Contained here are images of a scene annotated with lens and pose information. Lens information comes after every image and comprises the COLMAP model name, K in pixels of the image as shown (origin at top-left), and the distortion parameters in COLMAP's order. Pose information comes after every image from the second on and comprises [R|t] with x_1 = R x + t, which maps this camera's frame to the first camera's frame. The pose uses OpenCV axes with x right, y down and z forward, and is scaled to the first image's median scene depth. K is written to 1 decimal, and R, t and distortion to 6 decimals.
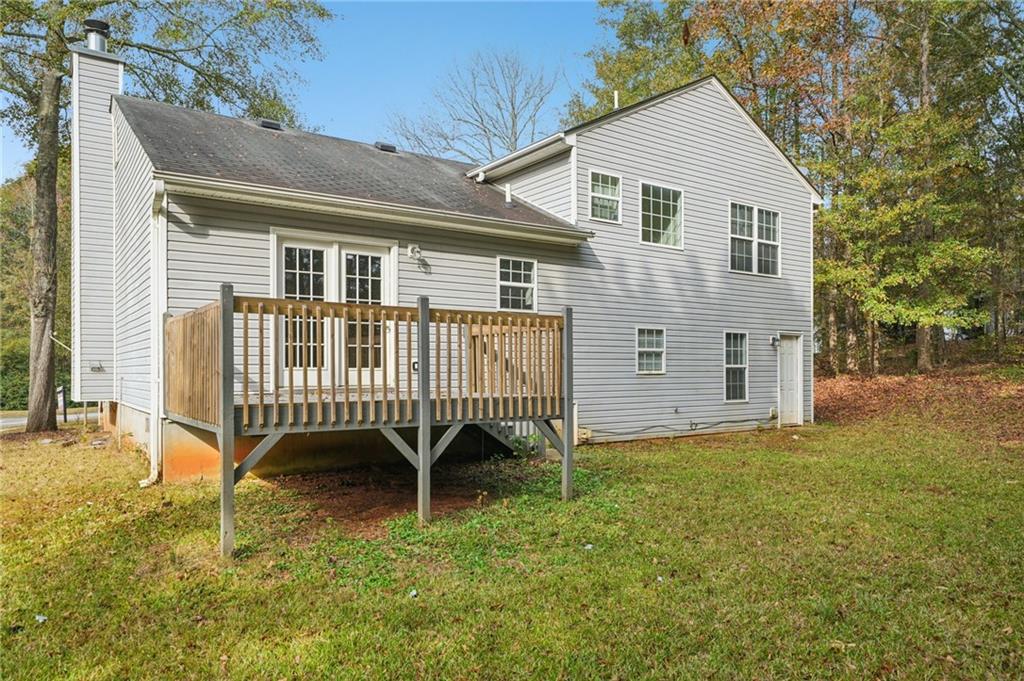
lens RADIAL K [[688.3, 0, 509.8], [0, 688.3, 374.4], [0, 0, 1]] dist [-0.003107, -0.000707]
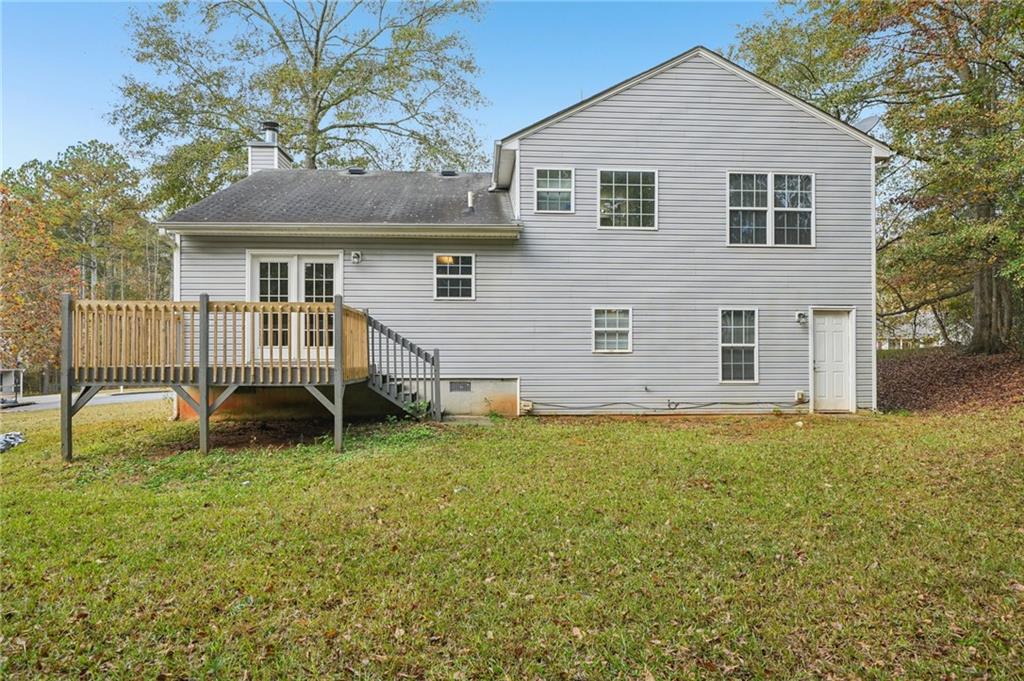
lens RADIAL K [[587.0, 0, 513.2], [0, 587.0, 354.9], [0, 0, 1]] dist [0.002925, 0.000489]
pose [[0.853274, 0.003208, -0.521453, 0.550177], [-0.005608, 0.999980, -0.003024, 0.006564], [0.521432, 0.005505, 0.853275, 0.166224]]
